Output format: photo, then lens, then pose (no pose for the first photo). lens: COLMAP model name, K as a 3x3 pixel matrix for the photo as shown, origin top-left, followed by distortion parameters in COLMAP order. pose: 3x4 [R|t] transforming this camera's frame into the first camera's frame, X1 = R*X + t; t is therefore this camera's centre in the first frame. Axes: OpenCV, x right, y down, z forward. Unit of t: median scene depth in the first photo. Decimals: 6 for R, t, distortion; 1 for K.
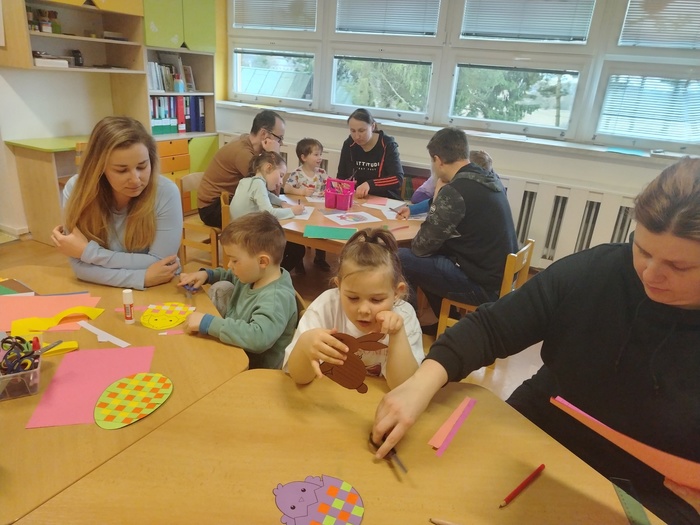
lens RADIAL K [[483.9, 0, 350.0], [0, 483.9, 262.5], [0, 0, 1]] dist [-0.000023, 0.000236]
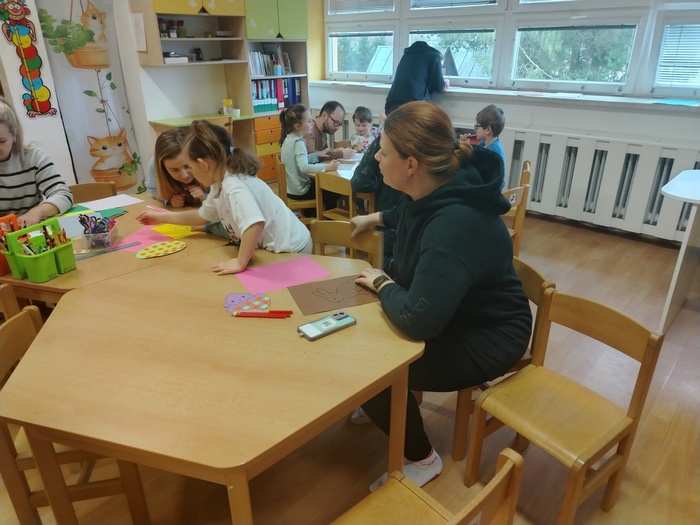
lens RADIAL K [[483.9, 0, 350.0], [0, 483.9, 262.5], [0, 0, 1]] dist [-0.000023, 0.000236]
pose [[0.958024, 0.034981, -0.284545, 0.183400], [-0.022829, 0.998685, 0.045914, 0.056047], [0.285777, -0.037491, 0.957562, -0.126359]]
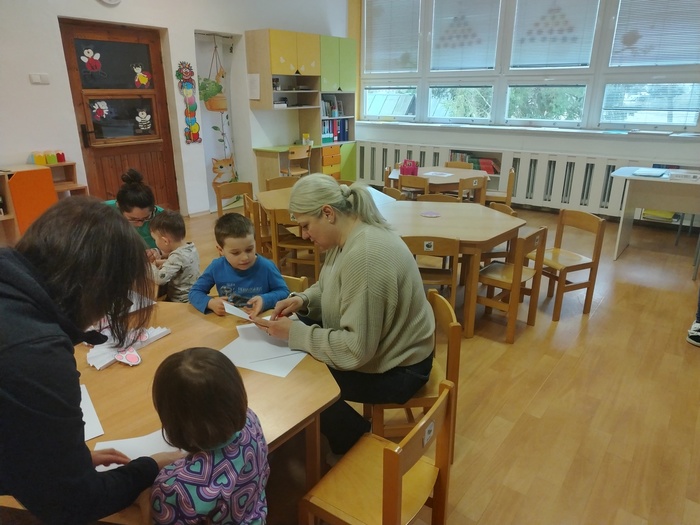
lens RADIAL K [[478.6, 0, 350.0], [0, 478.6, 262.5], [0, 0, 1]] dist [0.035665, -0.047828]
pose [[0.977921, -0.010448, -0.208713, 0.036443], [0.002982, 0.999345, -0.036053, 0.210389], [0.208953, 0.034635, 0.977312, -0.592948]]
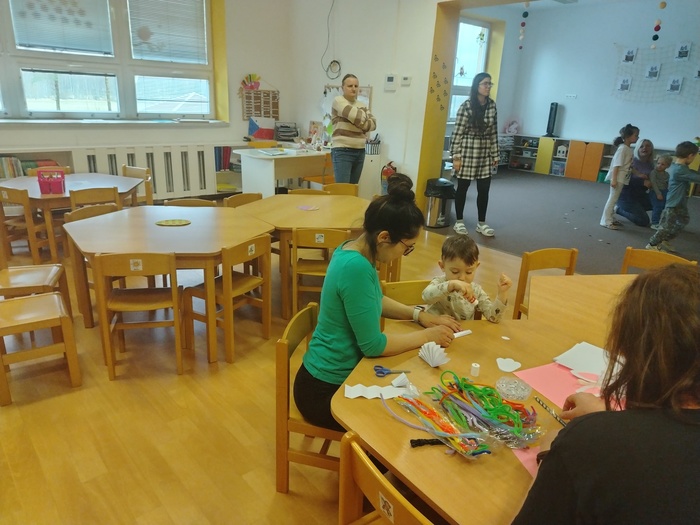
lens RADIAL K [[483.9, 0, 350.0], [0, 483.9, 262.5], [0, 0, 1]] dist [-0.000023, 0.000236]
pose [[0.352931, -0.361798, 0.862868, -0.720342], [0.314672, 0.914392, 0.254694, 0.000223], [-0.881148, 0.181631, 0.436565, -0.205820]]
